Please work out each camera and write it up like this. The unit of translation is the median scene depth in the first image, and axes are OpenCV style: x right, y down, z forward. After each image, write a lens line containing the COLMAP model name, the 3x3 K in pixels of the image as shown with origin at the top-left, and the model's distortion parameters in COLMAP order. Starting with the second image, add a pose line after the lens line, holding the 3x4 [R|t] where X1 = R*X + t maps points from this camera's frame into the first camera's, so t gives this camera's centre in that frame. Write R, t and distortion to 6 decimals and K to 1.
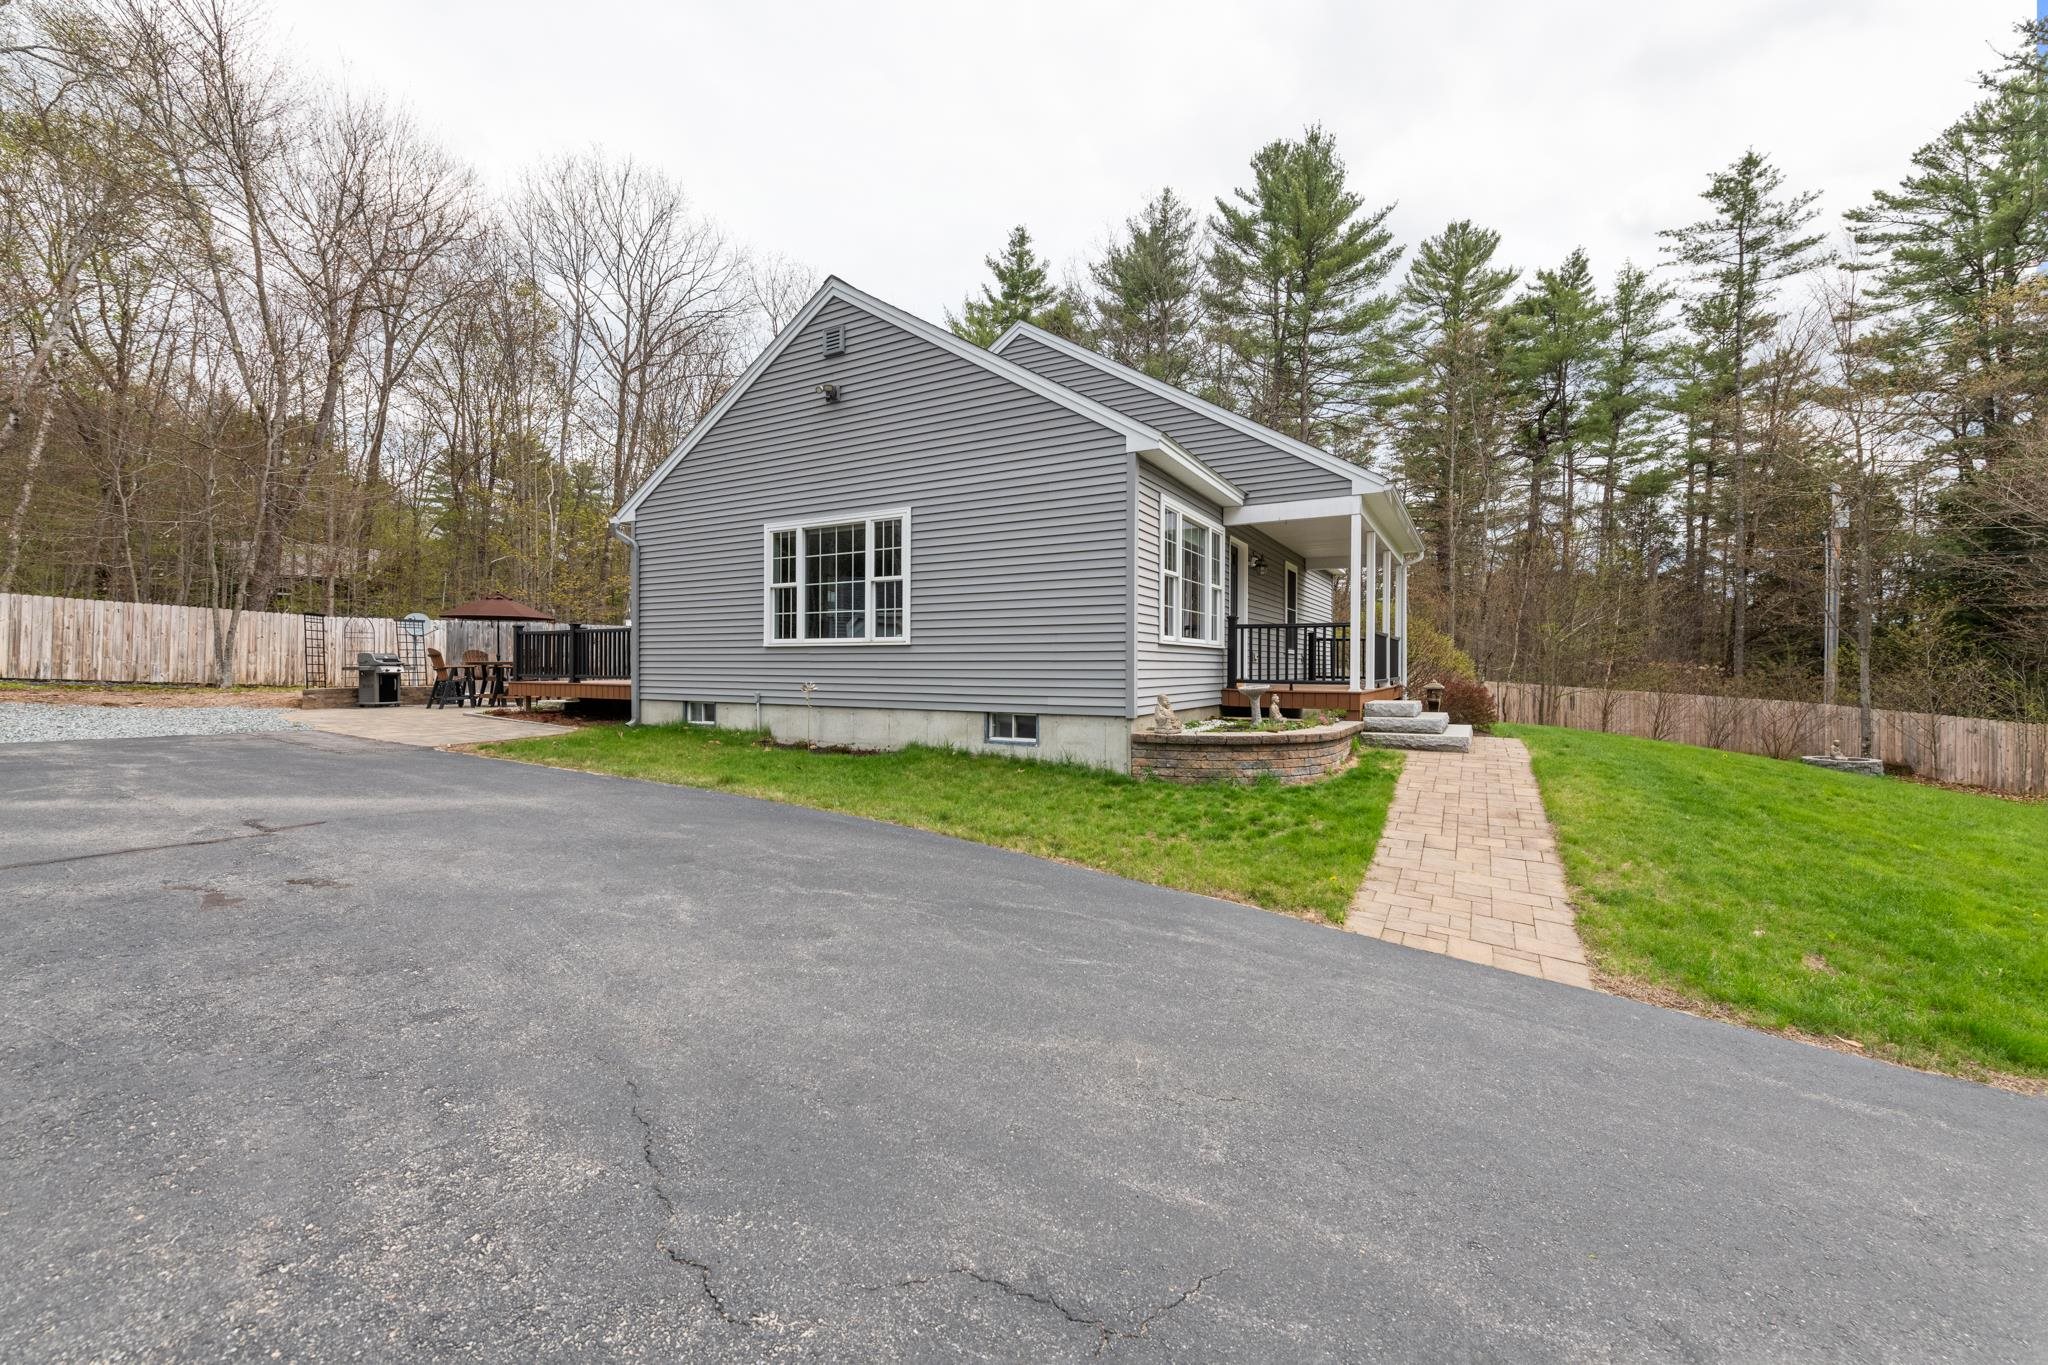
lens RADIAL K [[799.0, 0, 1029.4], [0, 799.0, 666.6], [0, 0, 1]] dist [0.010108, 0.000049]
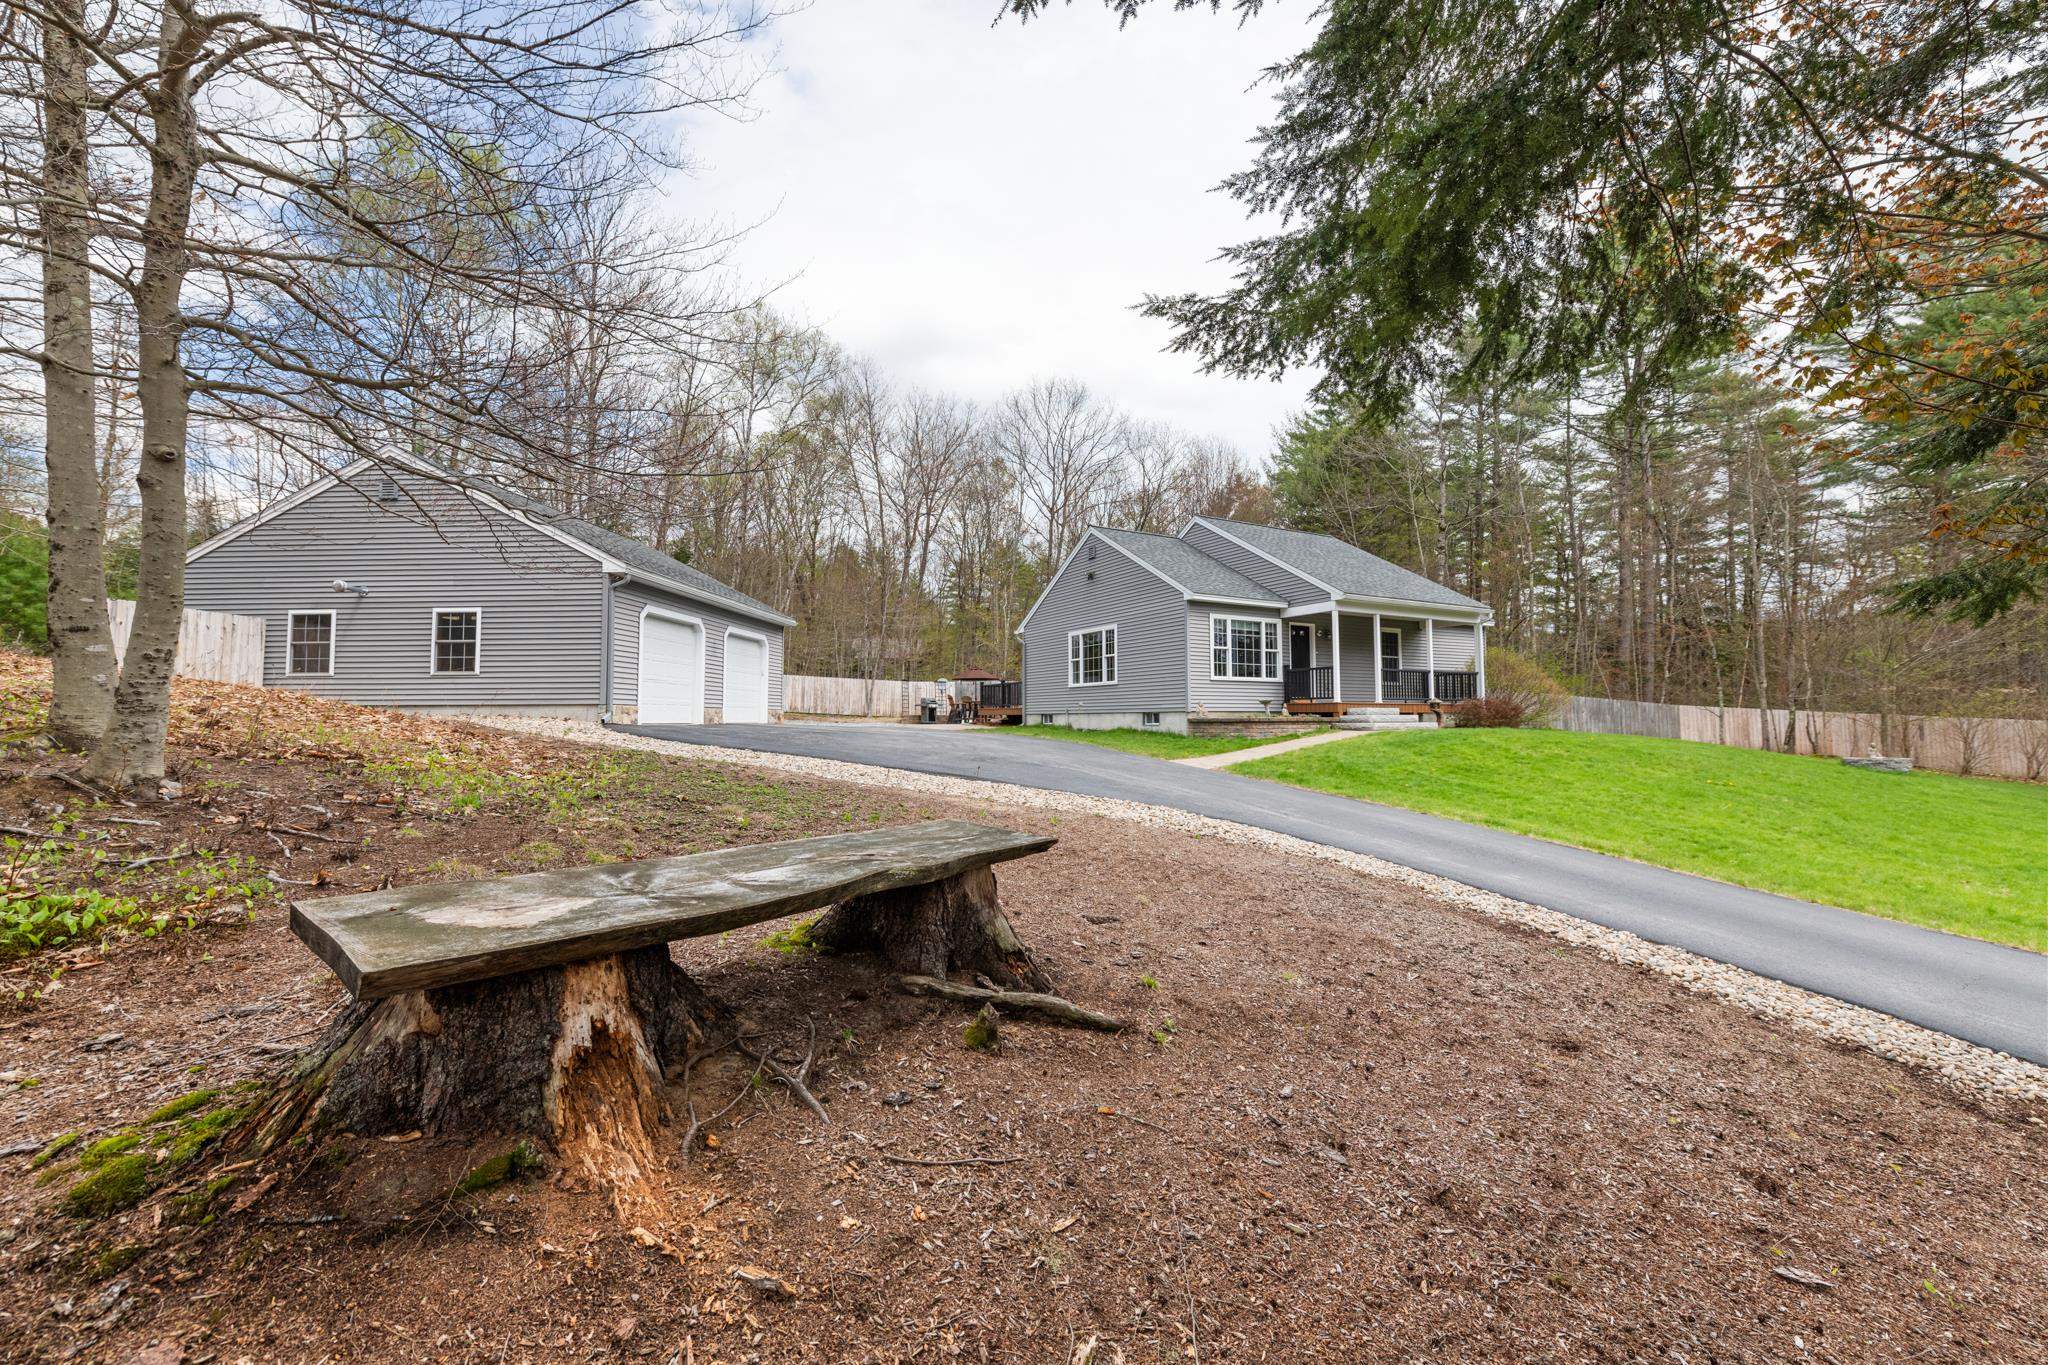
lens RADIAL K [[799.0, 0, 1029.4], [0, 799.0, 666.6], [0, 0, 1]] dist [0.010108, 0.000049]
pose [[0.858812, -0.040515, -0.510686, 0.694348], [0.007022, 0.997705, -0.067344, 0.064743], [0.512243, 0.054250, 0.857126, -0.942442]]
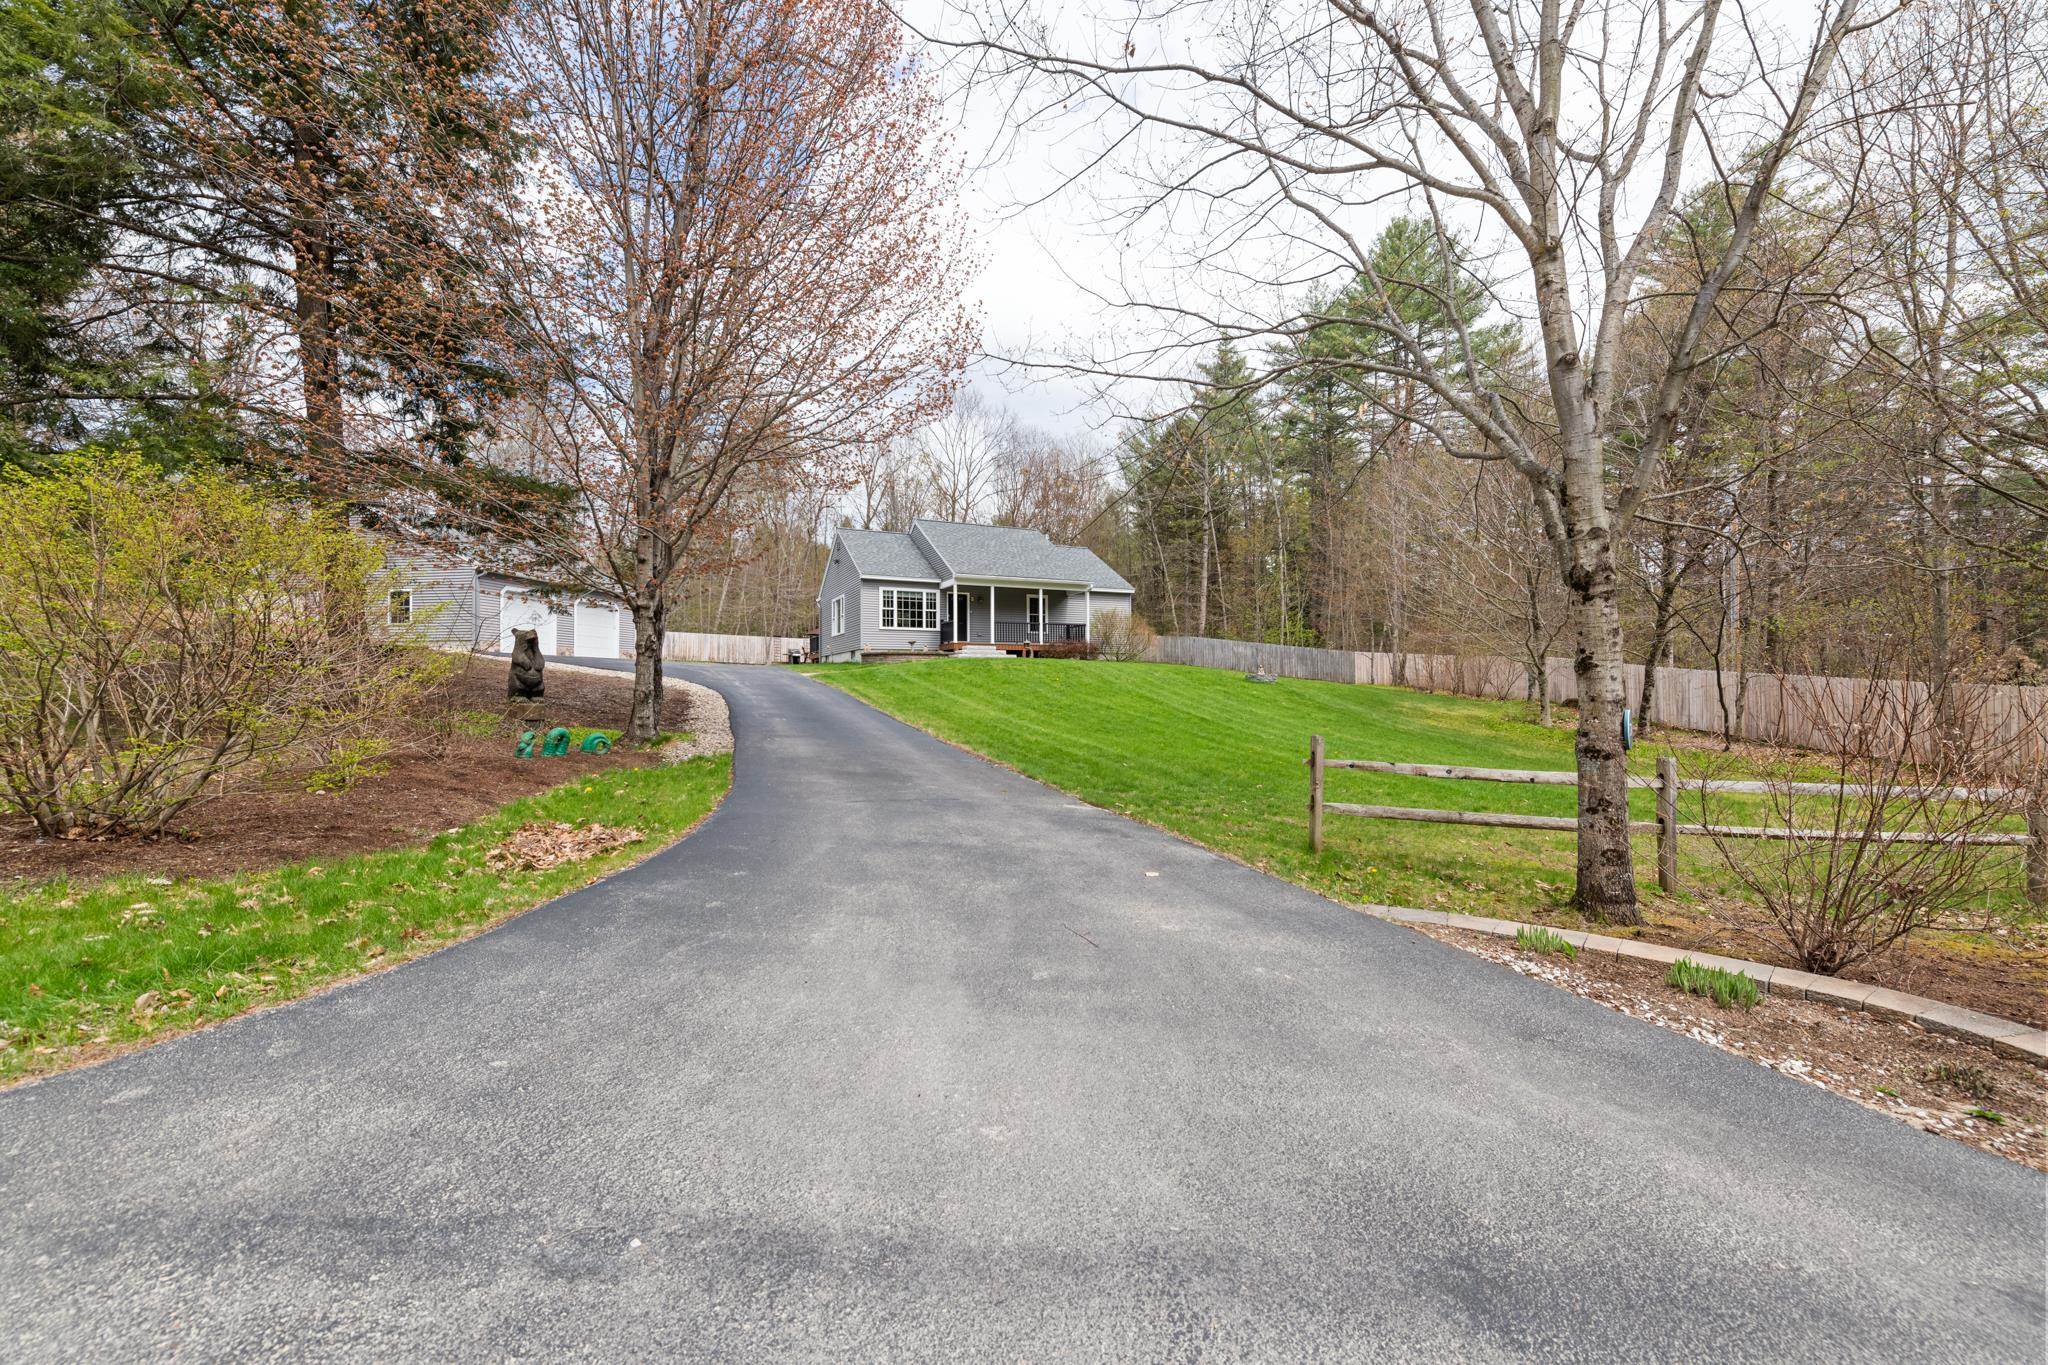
lens RADIAL K [[799.0, 0, 1029.4], [0, 799.0, 666.6], [0, 0, 1]] dist [0.010108, 0.000049]
pose [[0.830142, -0.021032, -0.557156, 2.135627], [0.008641, 0.999654, -0.024861, 0.184059], [0.557486, 0.015824, 0.830036, -1.246109]]
